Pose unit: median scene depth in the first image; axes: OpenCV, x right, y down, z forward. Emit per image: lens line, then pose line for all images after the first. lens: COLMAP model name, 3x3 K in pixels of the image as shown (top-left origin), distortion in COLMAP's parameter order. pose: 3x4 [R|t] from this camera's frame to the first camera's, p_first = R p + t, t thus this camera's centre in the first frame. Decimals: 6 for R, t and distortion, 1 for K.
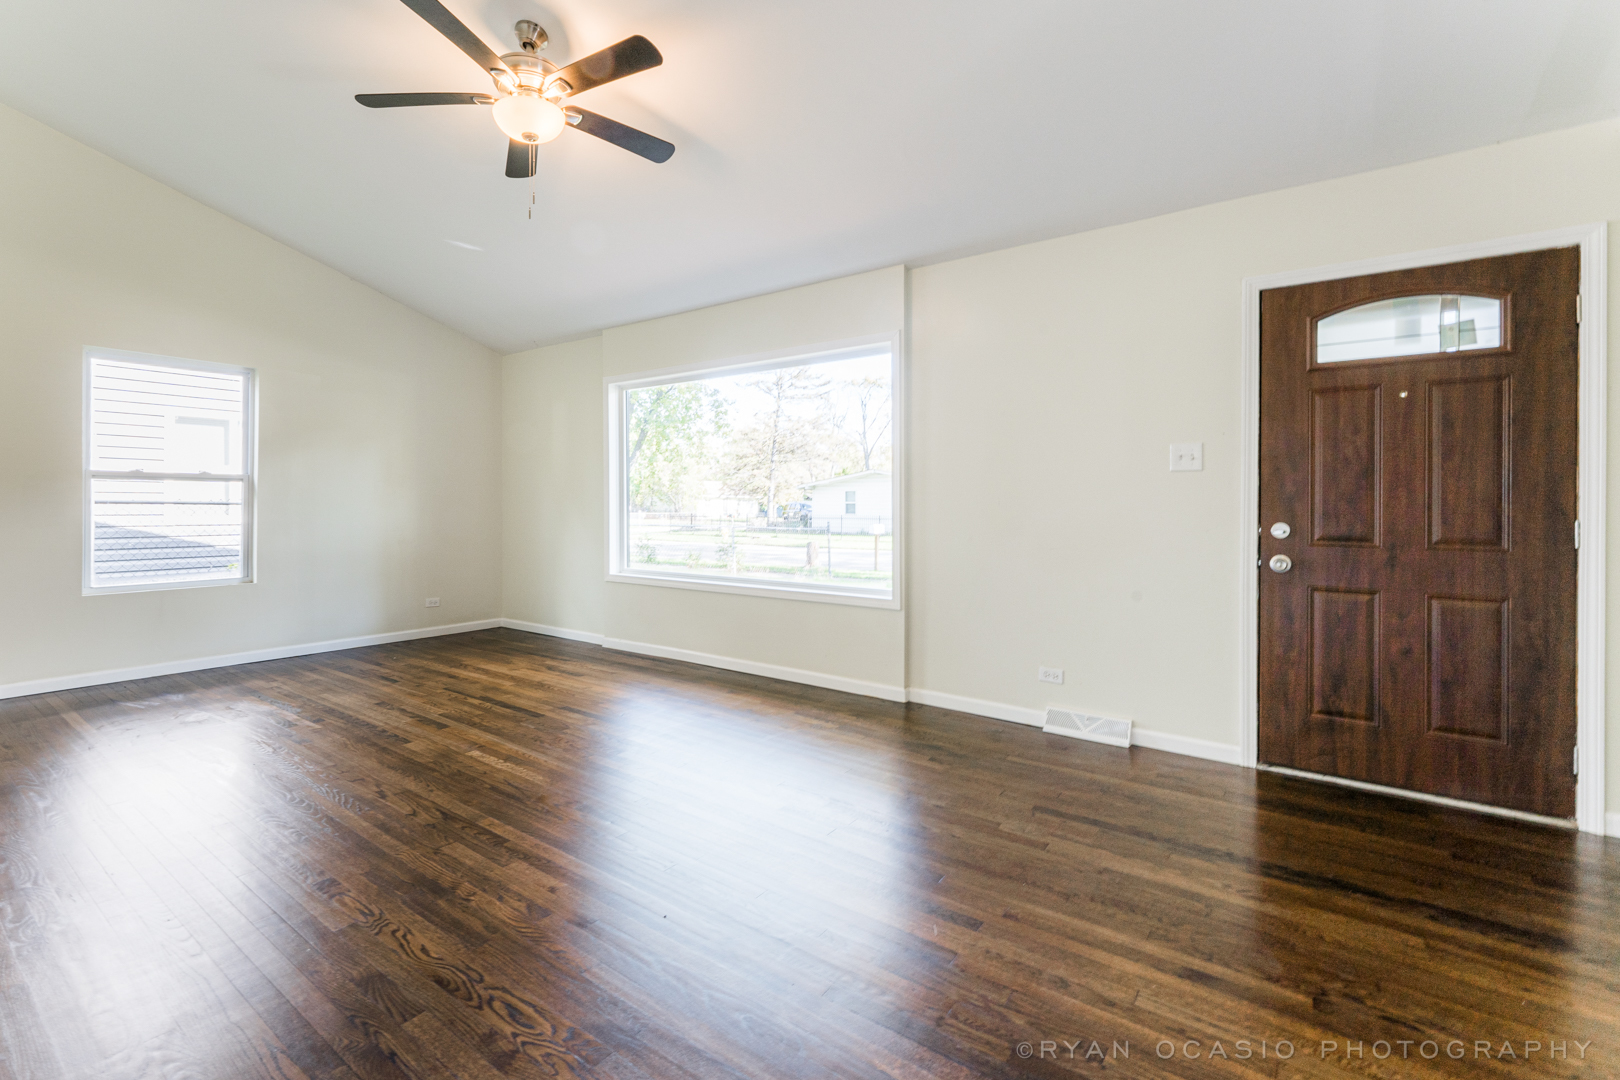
lens RADIAL K [[727.7, 0, 757.2], [0, 727.7, 501.0], [0, 0, 1]] dist [-0.000366, -0.000494]
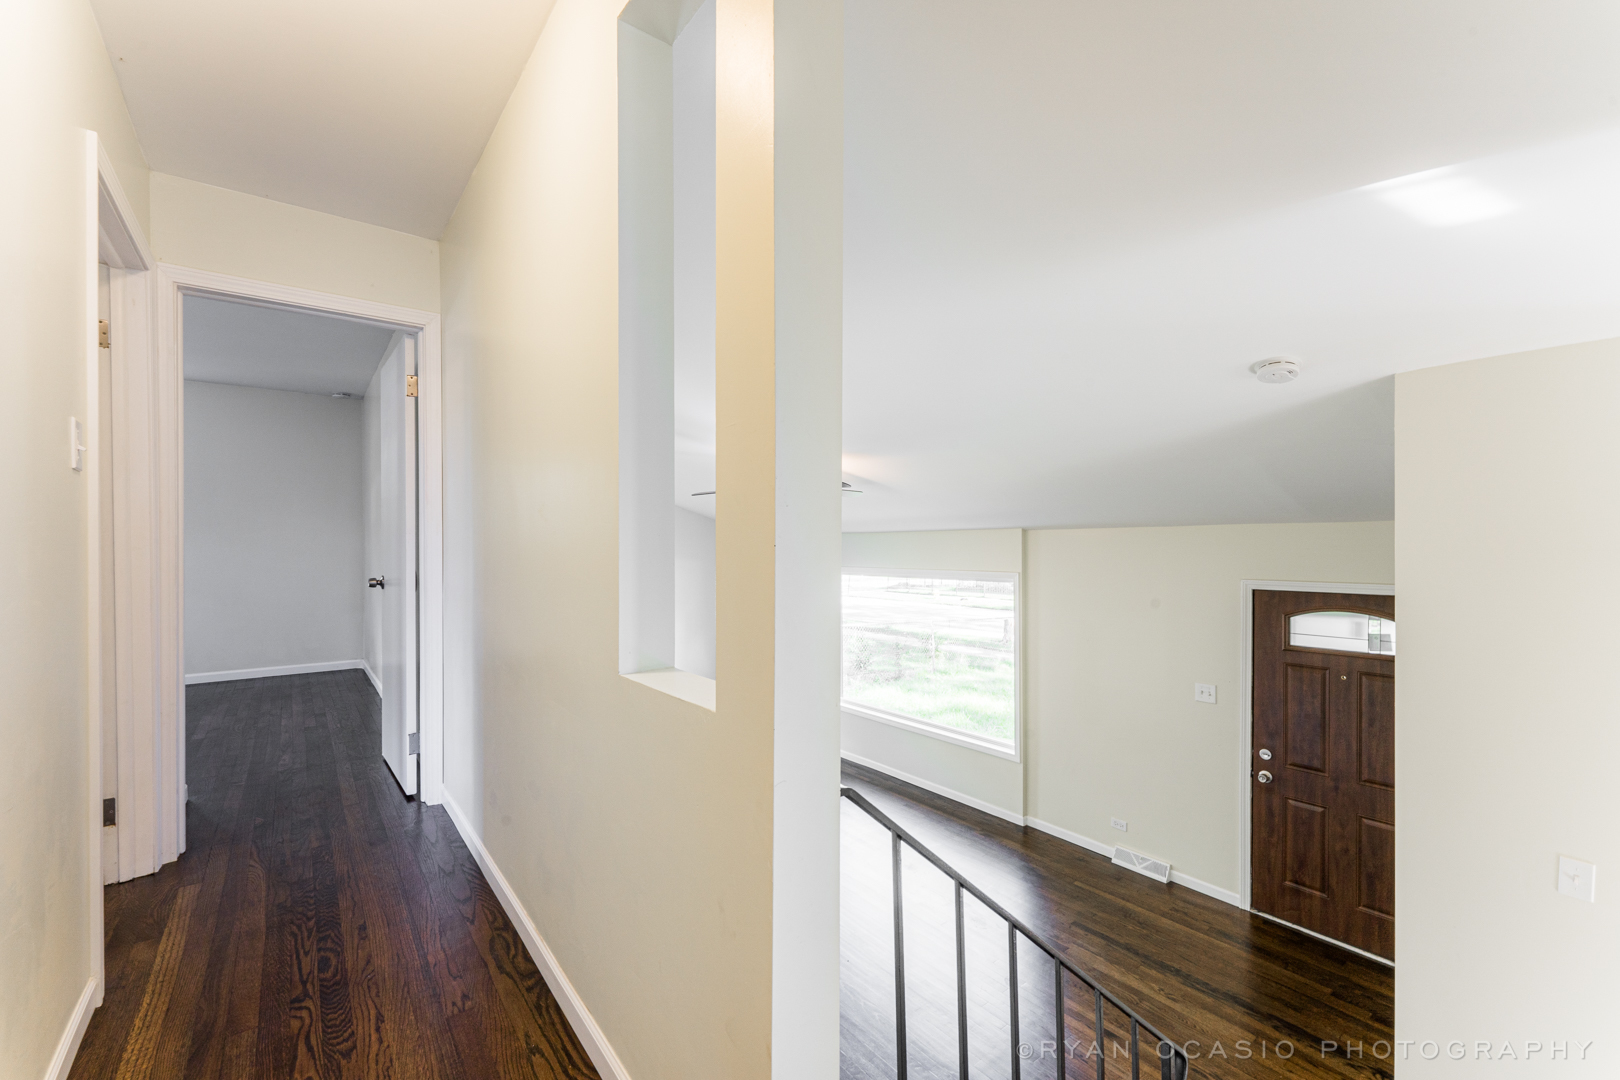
lens RADIAL K [[685.3, 0, 803.8], [0, 685.3, 532.6], [0, 0, 1]] dist [0.001102, -0.000559]
pose [[0.968681, -0.003589, -0.248281, 0.156458], [0.004372, 0.999987, 0.002602, -0.423710], [0.248269, -0.003606, 0.968685, -0.594738]]
